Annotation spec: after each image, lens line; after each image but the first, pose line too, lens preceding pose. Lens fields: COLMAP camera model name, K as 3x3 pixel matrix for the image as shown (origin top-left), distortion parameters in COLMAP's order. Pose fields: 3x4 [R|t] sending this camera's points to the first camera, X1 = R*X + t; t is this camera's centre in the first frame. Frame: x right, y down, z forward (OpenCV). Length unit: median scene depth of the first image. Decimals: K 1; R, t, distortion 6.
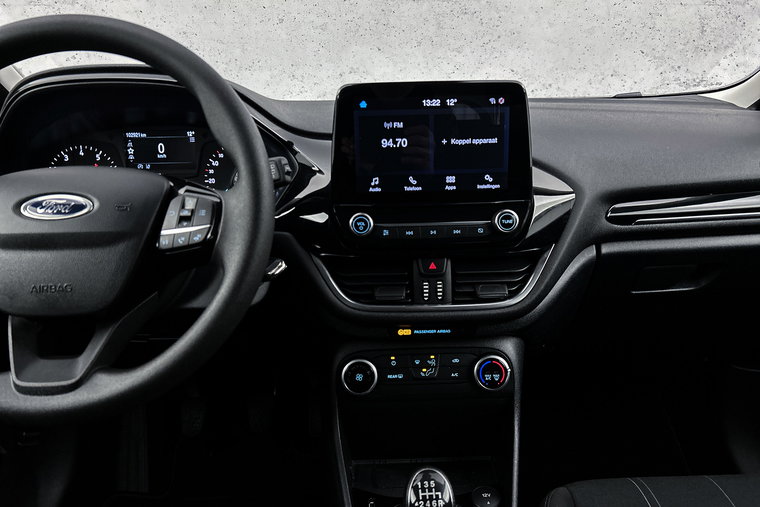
lens RADIAL K [[568.9, 0, 387.8], [0, 568.9, 257.6], [0, 0, 1]] dist [0.051527, -0.057918]
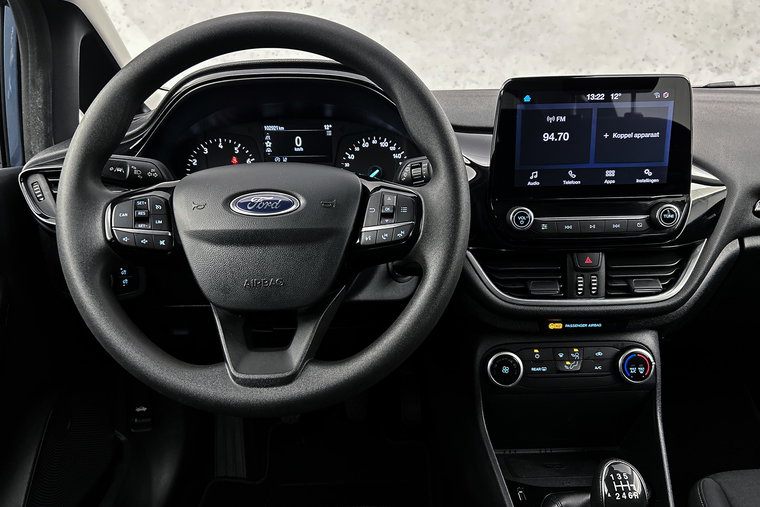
lens RADIAL K [[568.9, 0, 383.8], [0, 568.9, 260.1], [0, 0, 1]] dist [0.051527, -0.057918]
pose [[0.999962, 0.003368, -0.008092, -0.266097], [-0.003121, 0.999534, 0.030373, -0.014477], [0.008191, -0.030346, 0.999506, -0.009839]]
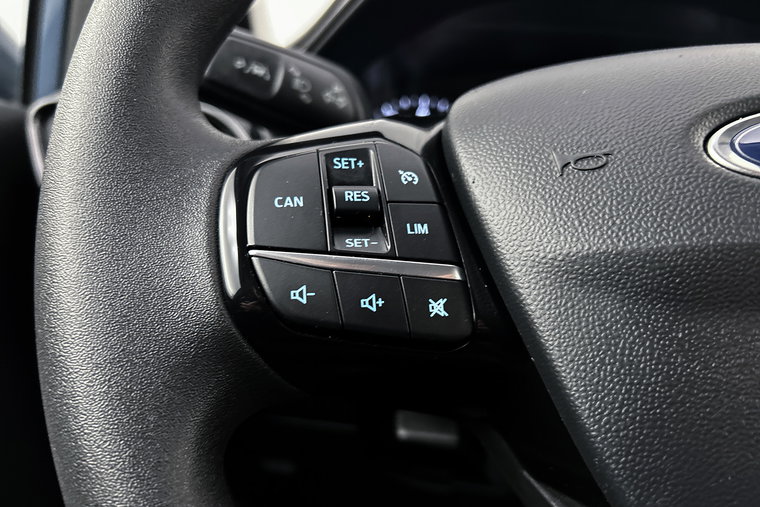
lens RADIAL K [[568.9, 0, 379.4], [0, 568.9, 250.8], [0, 0, 1]] dist [0.051527, -0.057918]
pose [[0.999313, 0.007495, -0.036300, -0.579717], [-0.009831, 0.997863, -0.064601, -0.020489], [0.035738, 0.064914, 0.997251, 0.553763]]
